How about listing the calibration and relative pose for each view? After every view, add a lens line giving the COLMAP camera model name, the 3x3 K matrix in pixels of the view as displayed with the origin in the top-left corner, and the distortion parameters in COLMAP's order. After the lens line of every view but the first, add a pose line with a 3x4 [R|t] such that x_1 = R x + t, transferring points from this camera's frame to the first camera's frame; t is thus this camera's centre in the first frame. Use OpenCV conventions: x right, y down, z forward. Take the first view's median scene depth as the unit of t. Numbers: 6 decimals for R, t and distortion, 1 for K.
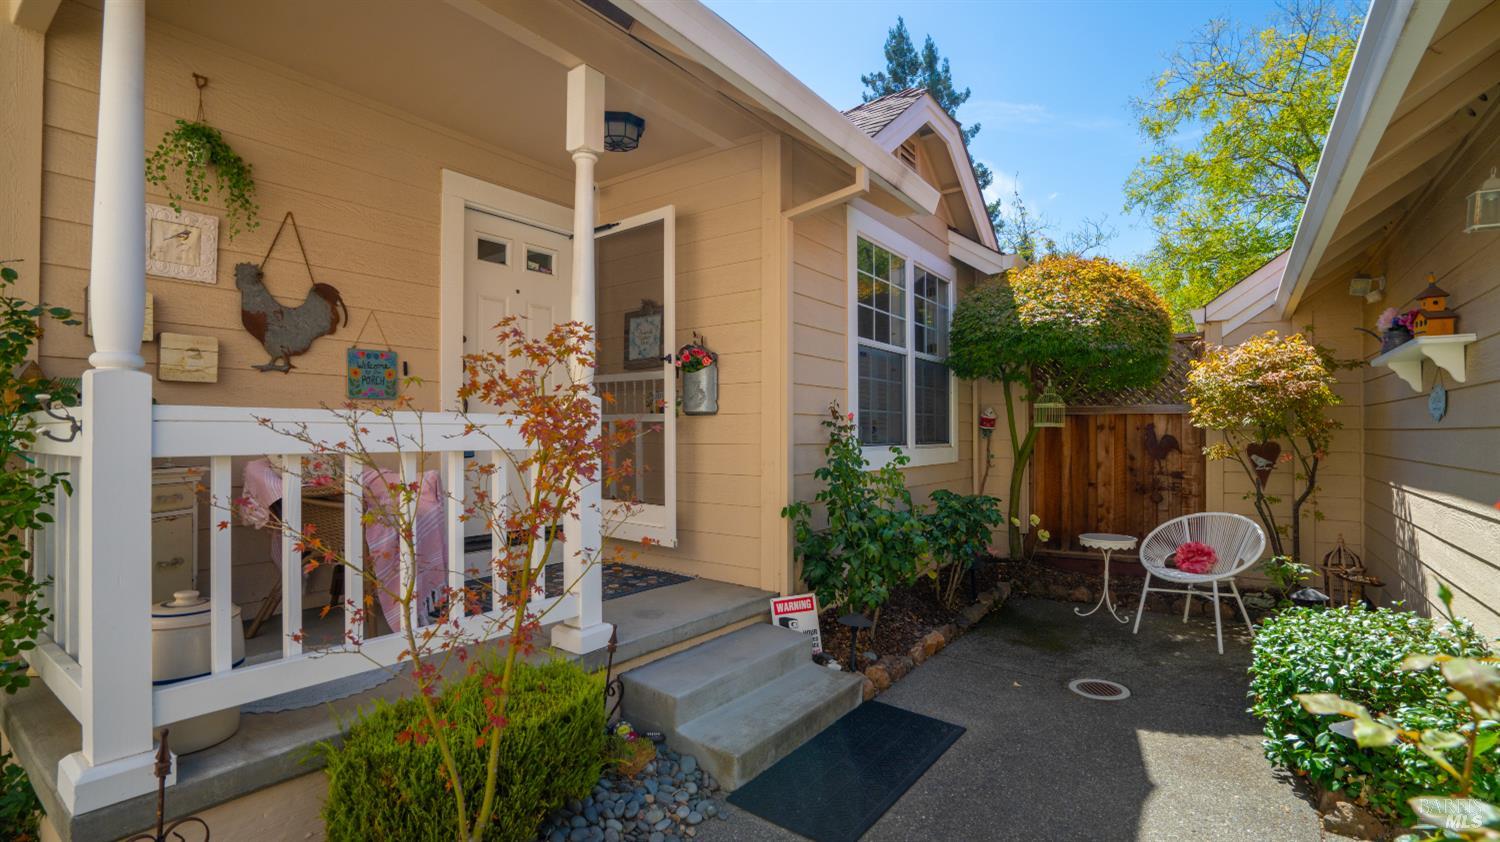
lens RADIAL K [[717.5, 0, 750.0], [0, 717.5, 421.0], [0, 0, 1]] dist [-0.001502, 0.000228]
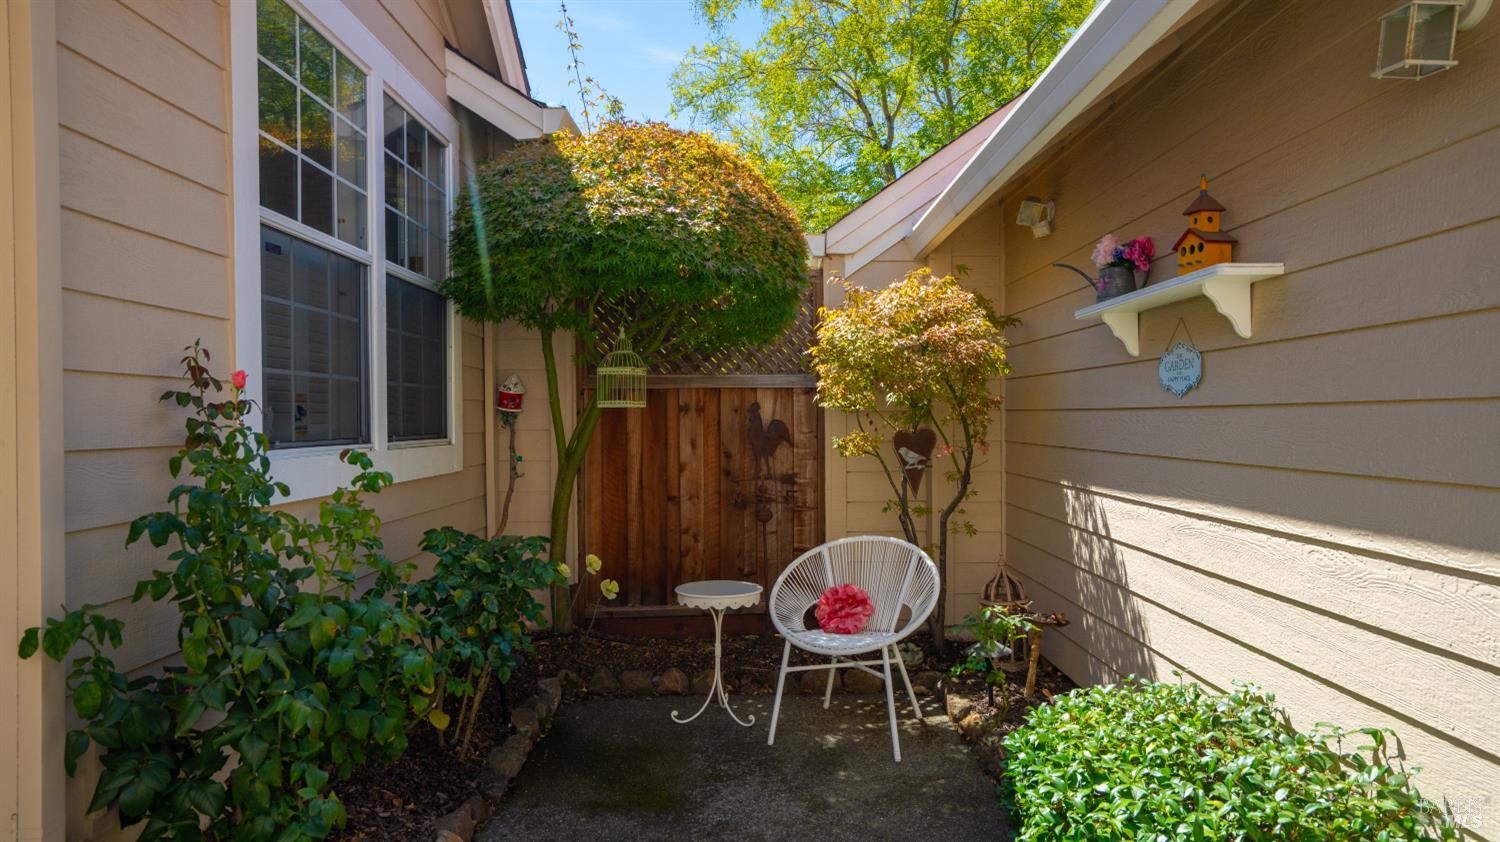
lens RADIAL K [[942.3, 0, 748.9], [0, 942.3, 429.8], [0, 0, 1]] dist [-0.011090, 0.003484]
pose [[0.814855, -0.013346, 0.579512, 0.058253], [-0.001852, 0.999670, 0.025626, 0.007164], [-0.579662, -0.021955, 0.814561, 0.345438]]
